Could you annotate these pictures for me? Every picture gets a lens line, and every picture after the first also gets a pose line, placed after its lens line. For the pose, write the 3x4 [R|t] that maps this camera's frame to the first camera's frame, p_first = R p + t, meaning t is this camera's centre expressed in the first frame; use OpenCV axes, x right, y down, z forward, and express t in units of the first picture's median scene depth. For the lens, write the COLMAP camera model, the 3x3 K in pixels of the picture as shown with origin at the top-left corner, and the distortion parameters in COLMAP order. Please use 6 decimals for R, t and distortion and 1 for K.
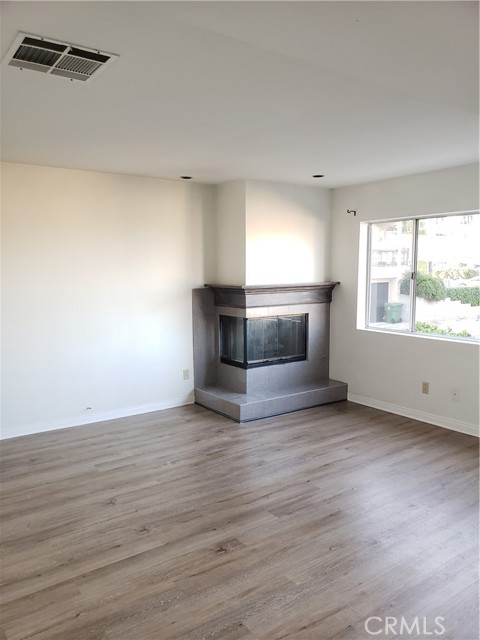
lens RADIAL K [[496.5, 0, 241.3], [0, 496.5, 325.4], [0, 0, 1]] dist [0.075739, -0.121068]
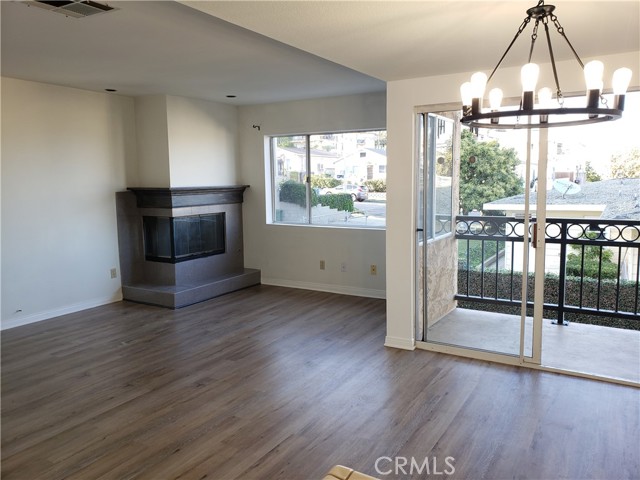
lens RADIAL K [[496.5, 0, 320.0], [0, 496.5, 240.0], [0, 0, 1]] dist [0.075739, -0.121068]
pose [[0.919154, -0.055174, 0.390014, -0.127697], [0.053069, 0.998460, 0.016179, 0.036269], [-0.390306, 0.005826, 0.920667, -0.170513]]
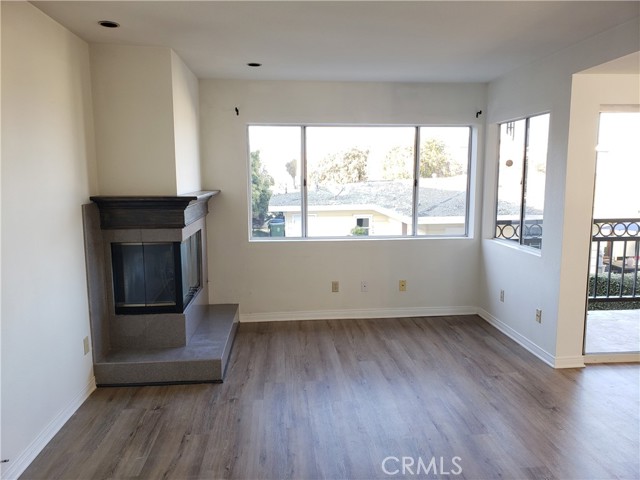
lens RADIAL K [[500.0, 0, 320.0], [0, 500.0, 240.0], [0, 0, 1]] dist [0.194045, -0.433285]
pose [[0.503864, -0.106577, 0.857183, -0.523299], [0.100986, 0.992822, 0.064081, -0.044319], [-0.857859, 0.054276, 0.511010, 0.454979]]
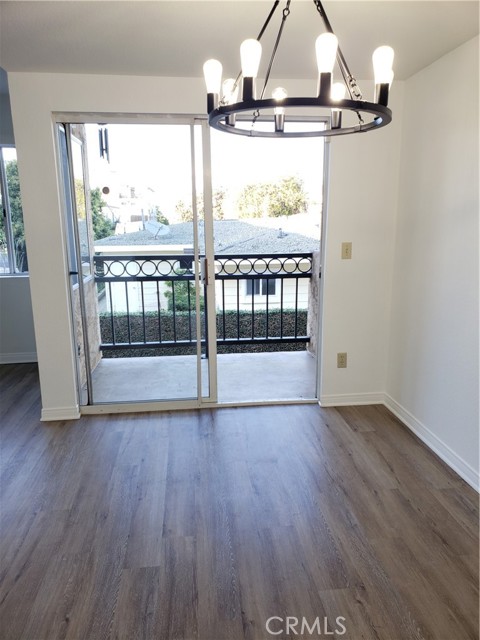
lens RADIAL K [[496.5, 0, 241.3], [0, 496.5, 325.4], [0, 0, 1]] dist [0.075739, -0.121068]
pose [[0.488543, -0.183336, 0.853061, -0.128914], [0.106512, 0.982895, 0.150240, 0.034579], [-0.866014, 0.017463, 0.499714, -0.009834]]
